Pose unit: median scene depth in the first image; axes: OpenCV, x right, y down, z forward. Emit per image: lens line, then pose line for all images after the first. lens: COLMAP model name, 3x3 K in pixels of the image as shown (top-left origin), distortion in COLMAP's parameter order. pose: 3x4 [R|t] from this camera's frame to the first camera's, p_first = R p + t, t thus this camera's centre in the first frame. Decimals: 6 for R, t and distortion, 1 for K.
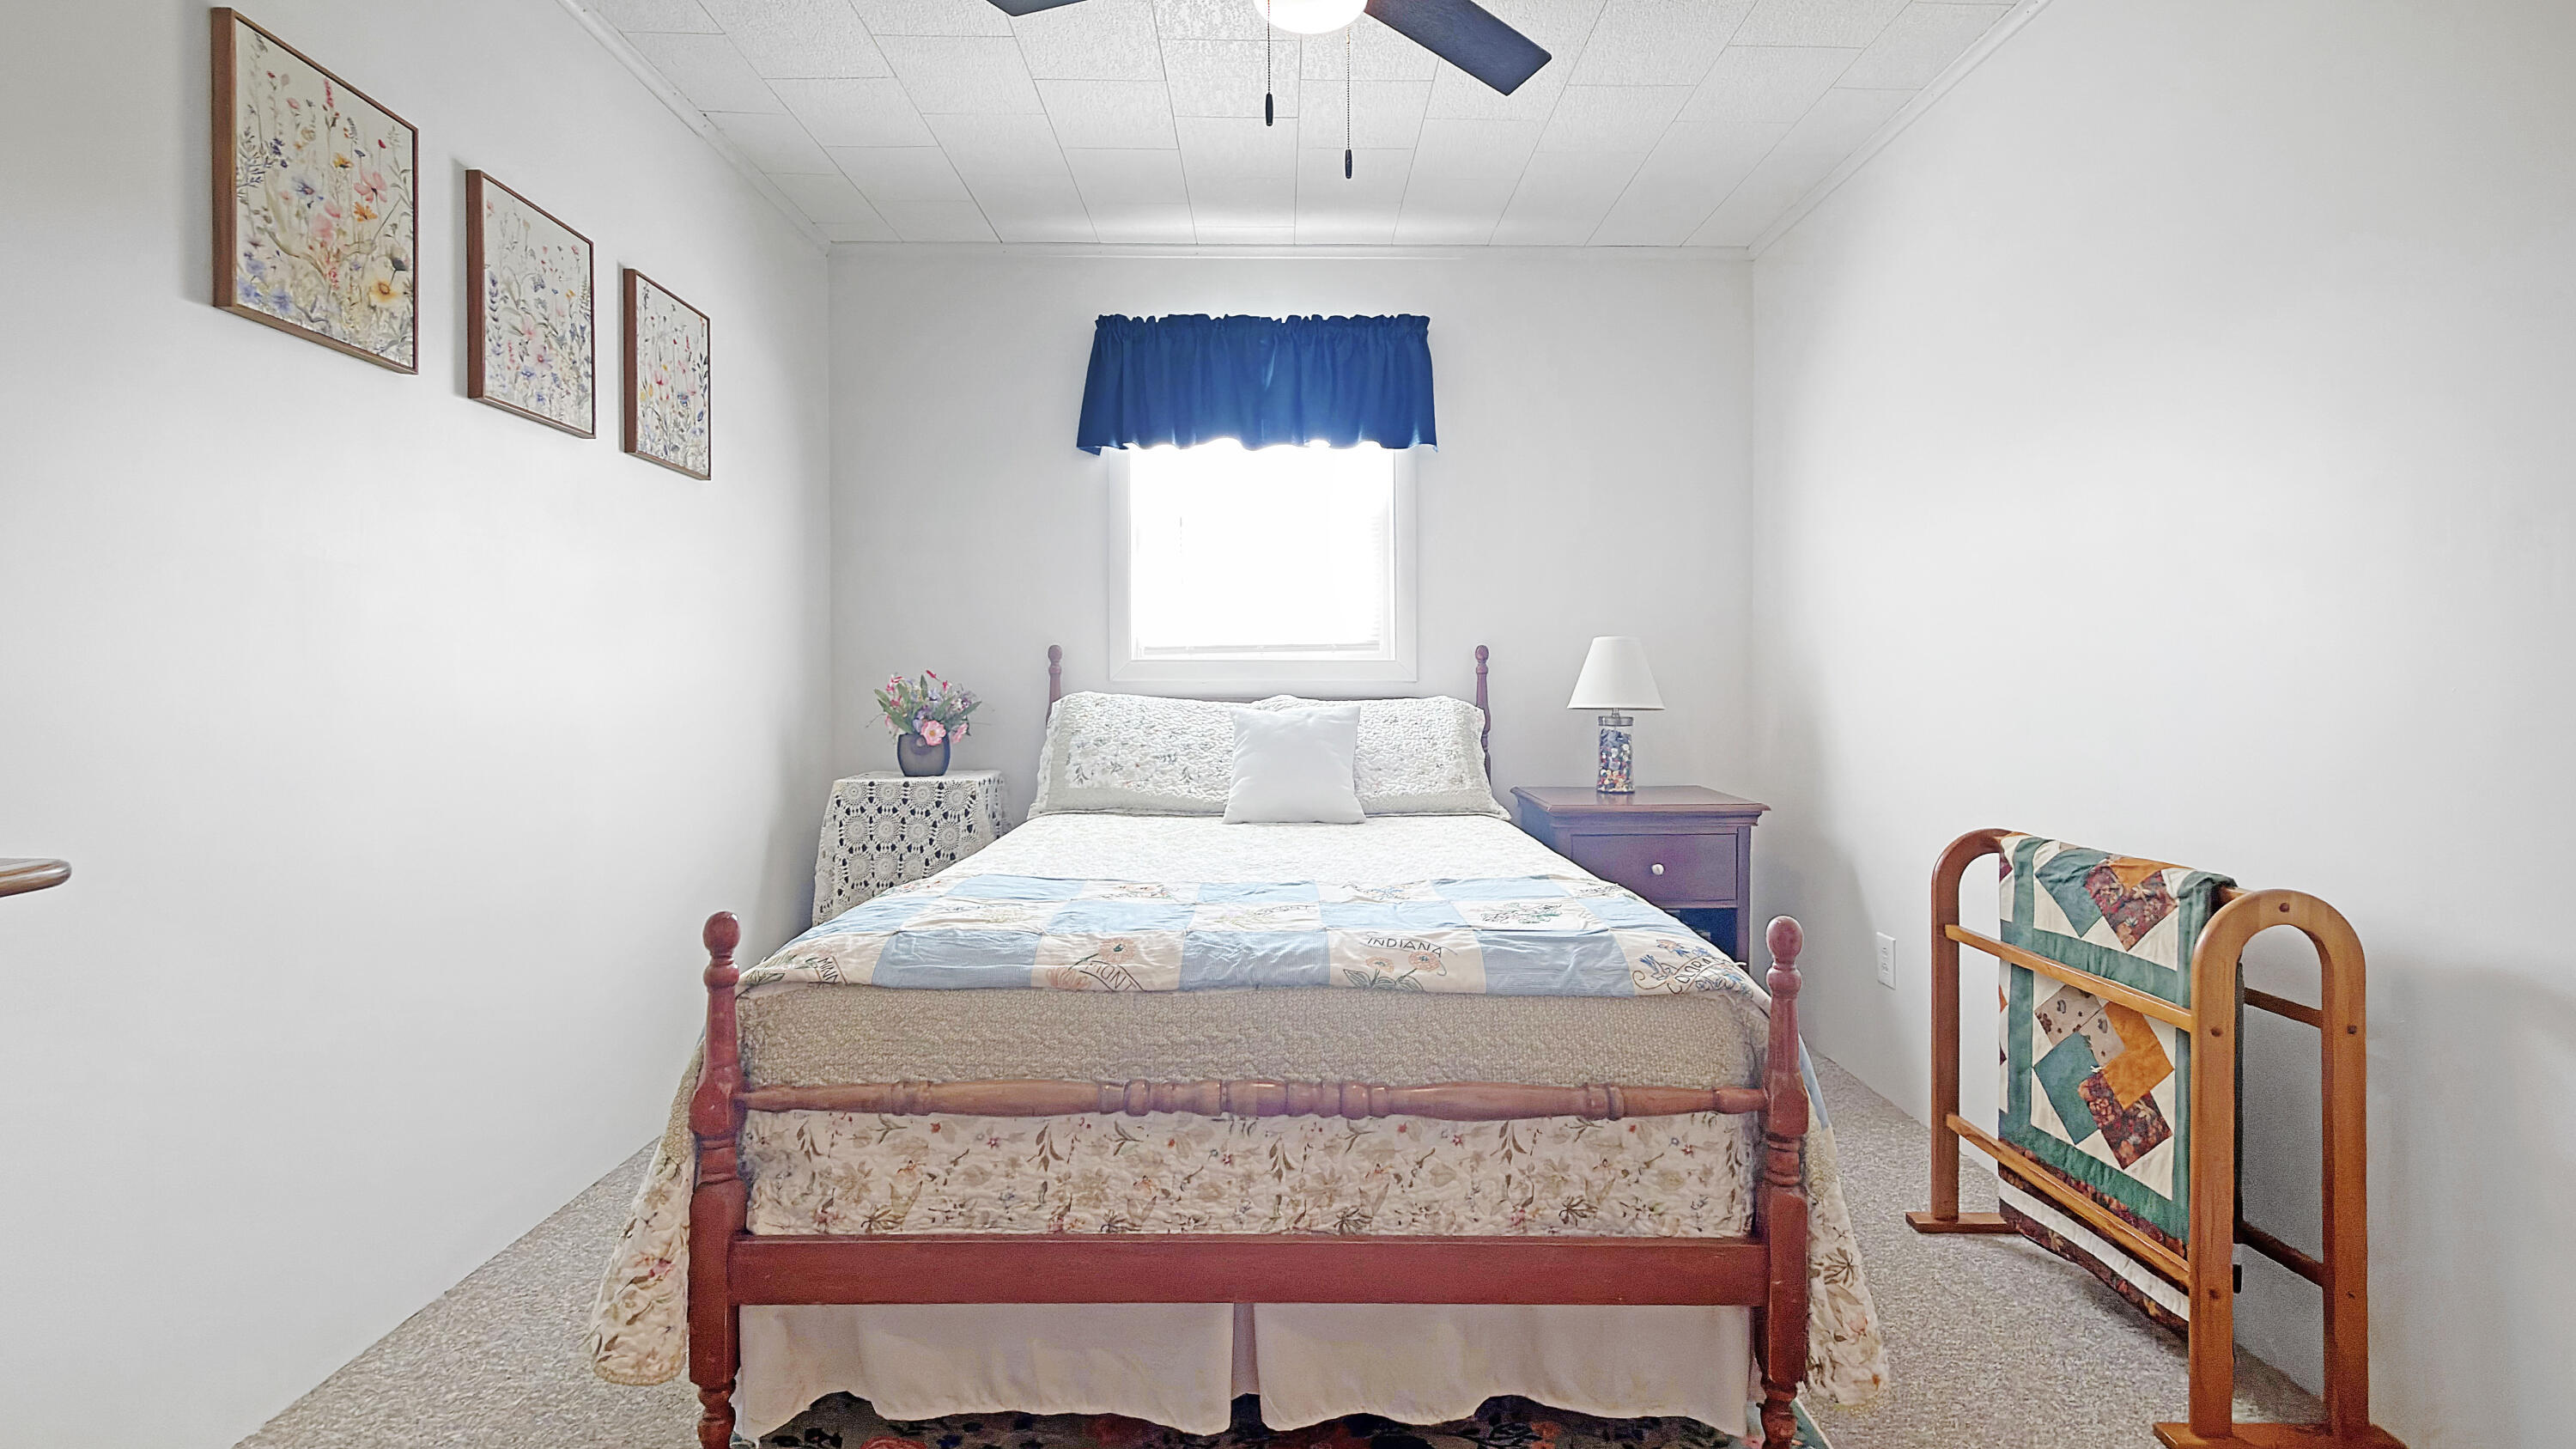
lens RADIAL K [[1035.0, 0, 1309.7], [0, 1035.0, 687.8], [0, 0, 1]] dist [-0.001056, -0.000191]
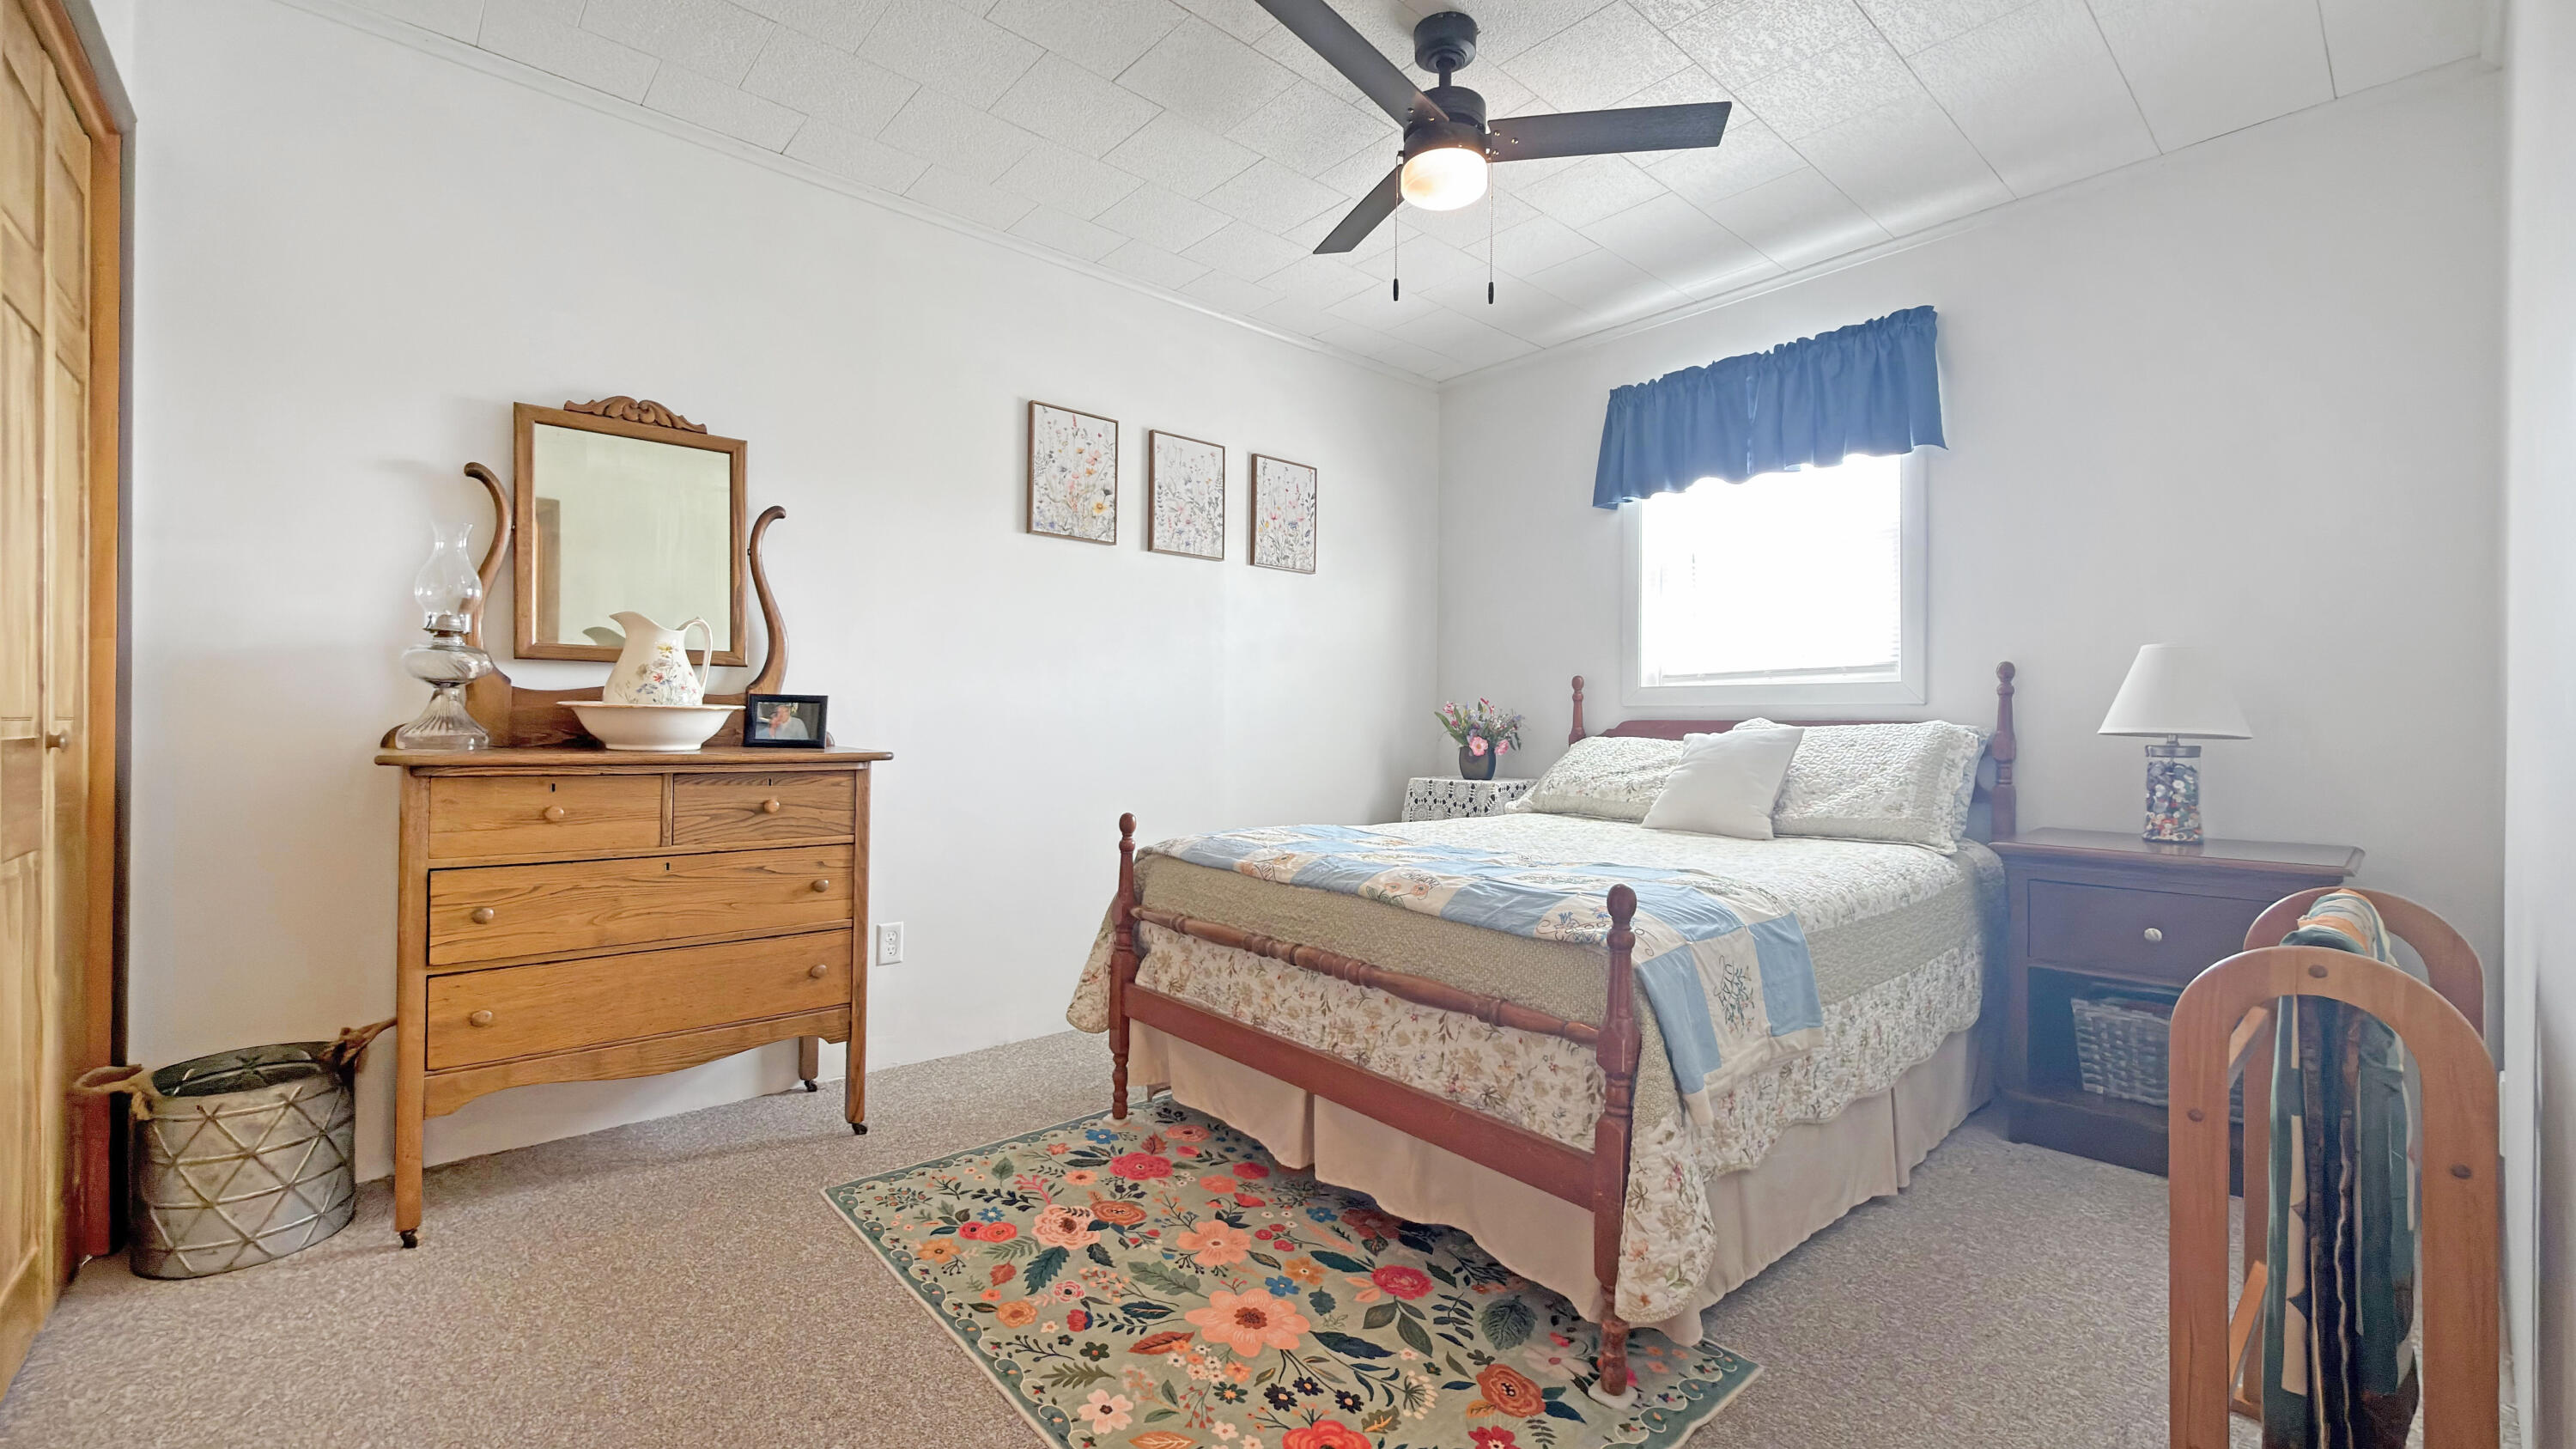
lens RADIAL K [[1035.0, 0, 1316.0], [0, 1035.0, 721.9], [0, 0, 1]] dist [-0.001056, -0.000191]
pose [[0.659536, 0.004277, -0.751661, 0.869295], [-0.011011, 0.999931, -0.003972, 0.038314], [0.751592, 0.010896, 0.659538, -0.013731]]
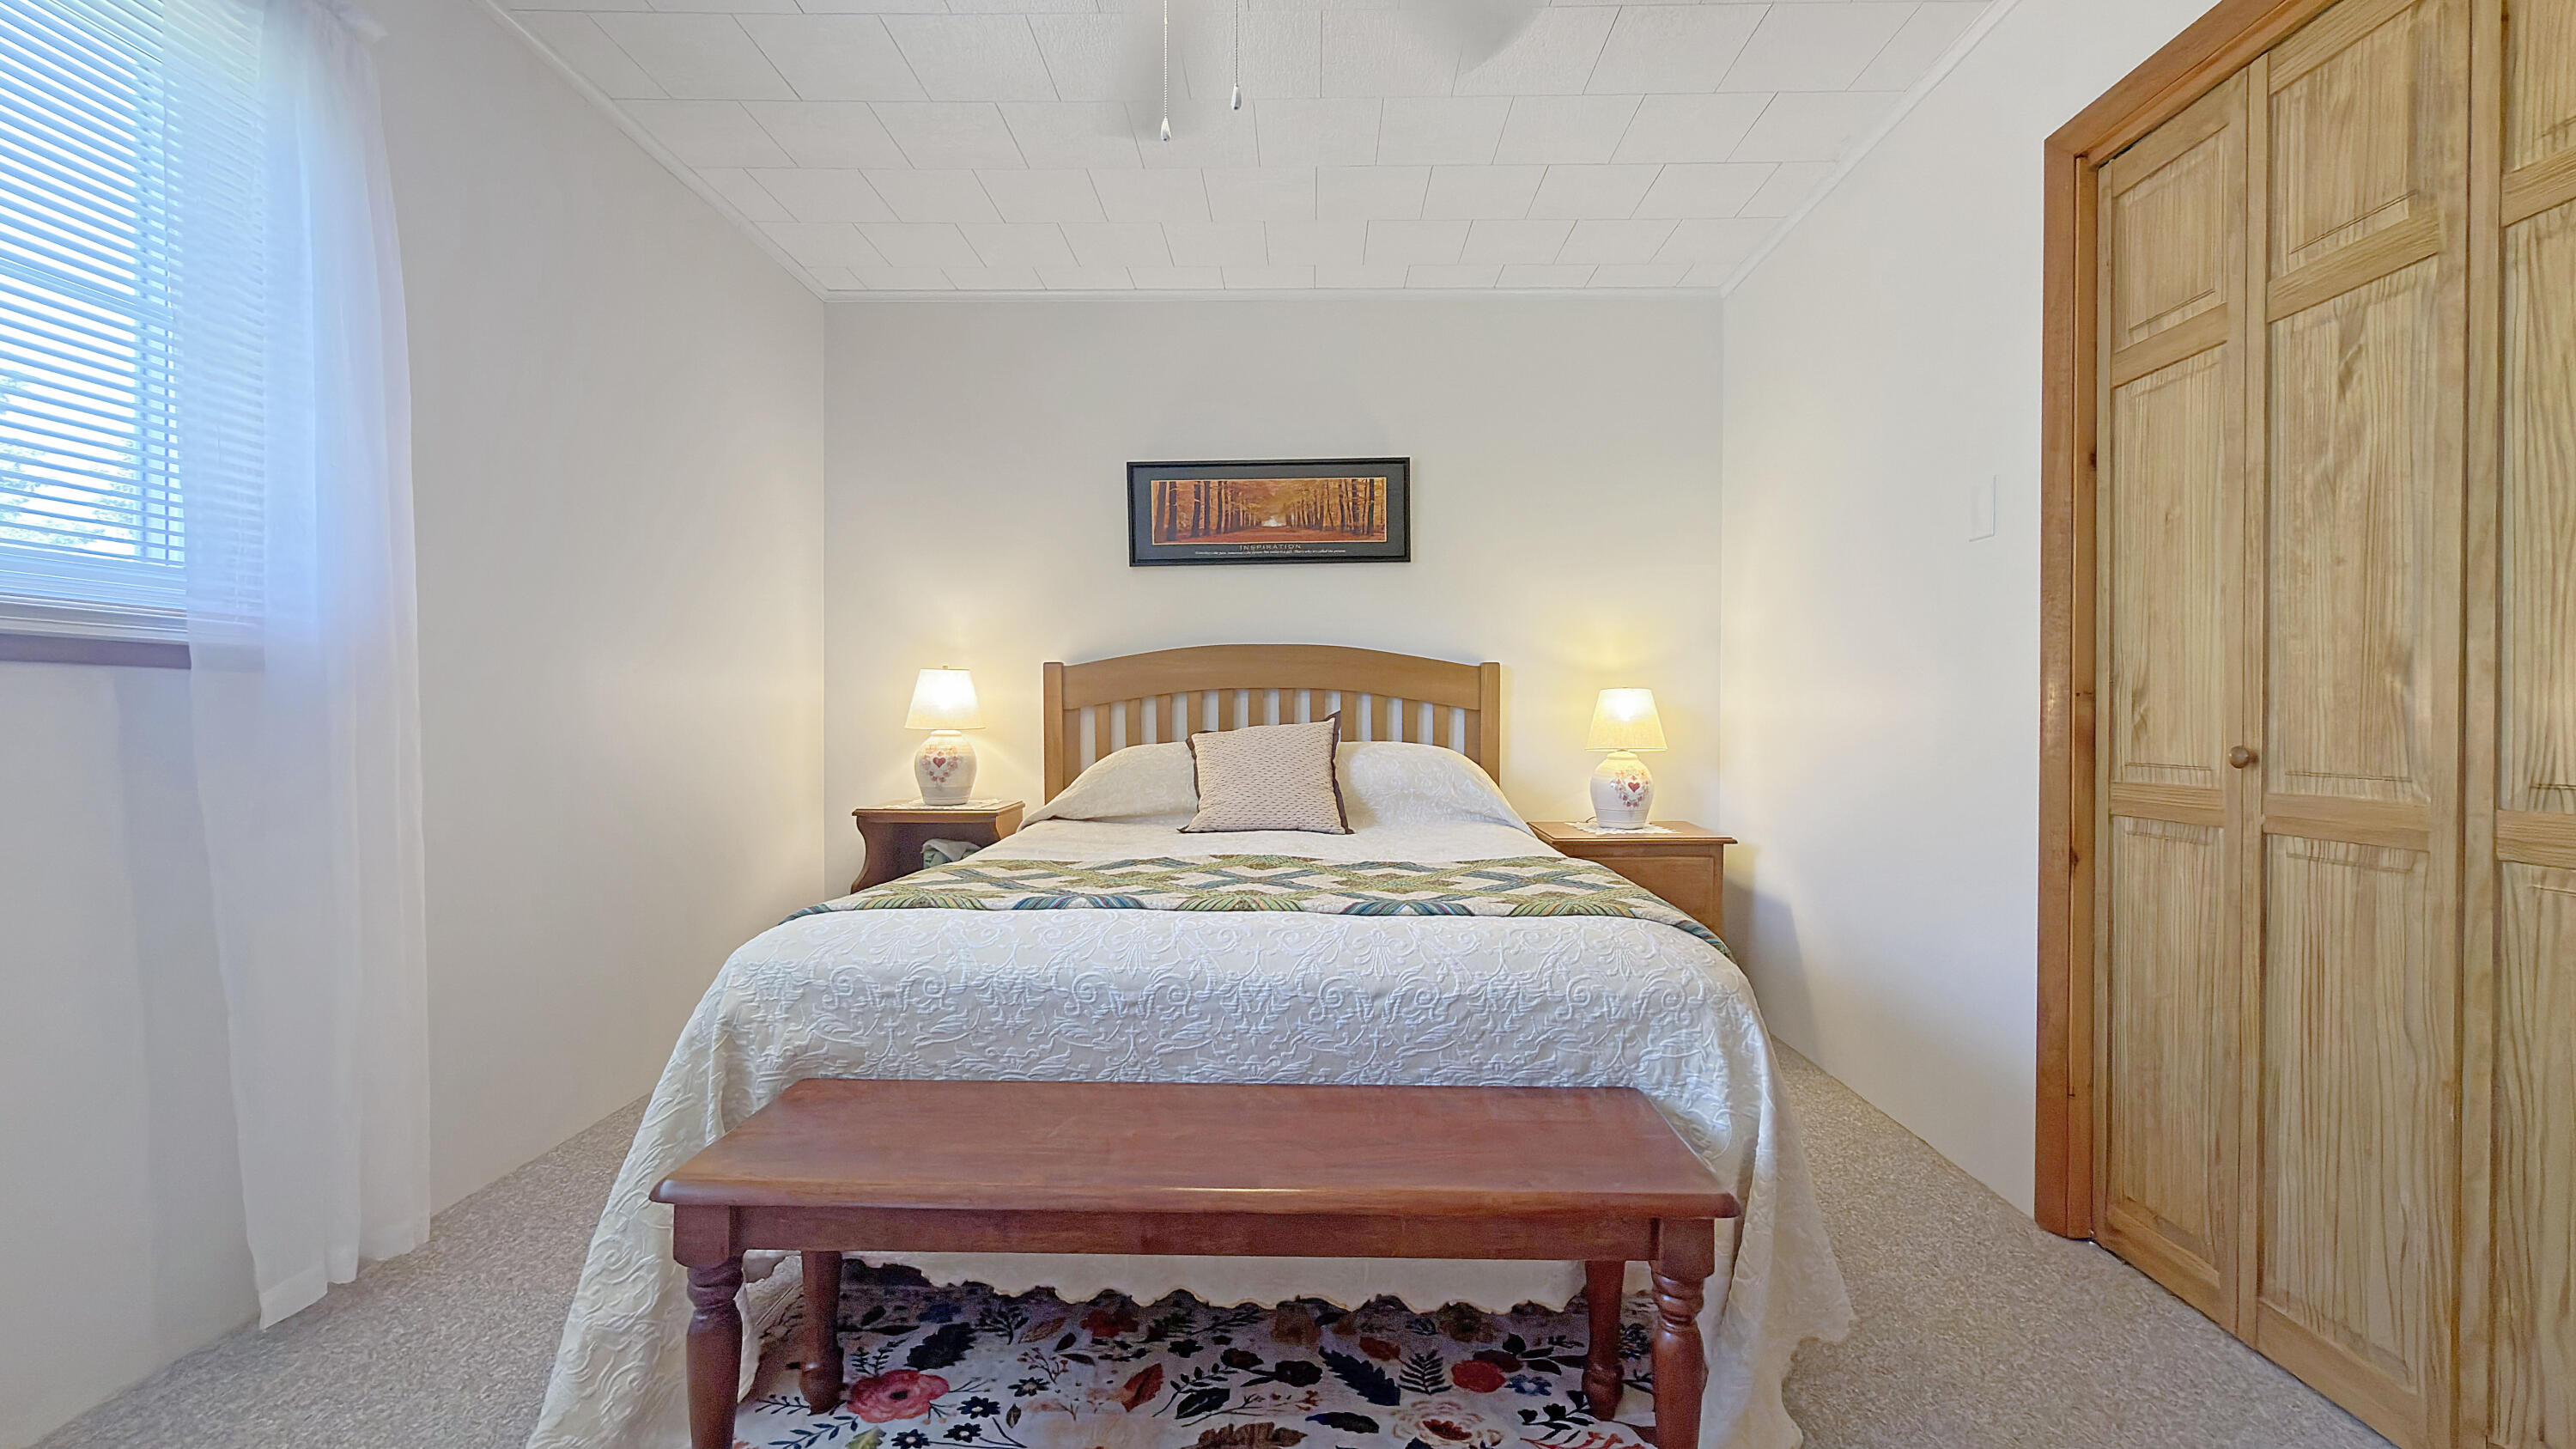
lens RADIAL K [[1035.0, 0, 1279.8], [0, 1035.0, 721.1], [0, 0, 1]] dist [-0.001056, -0.000191]
pose [[-0.997750, -0.011839, 0.065996, -0.120735], [-0.010523, 0.999740, 0.020243, 0.023349], [-0.066219, 0.019503, -0.997615, 1.394714]]
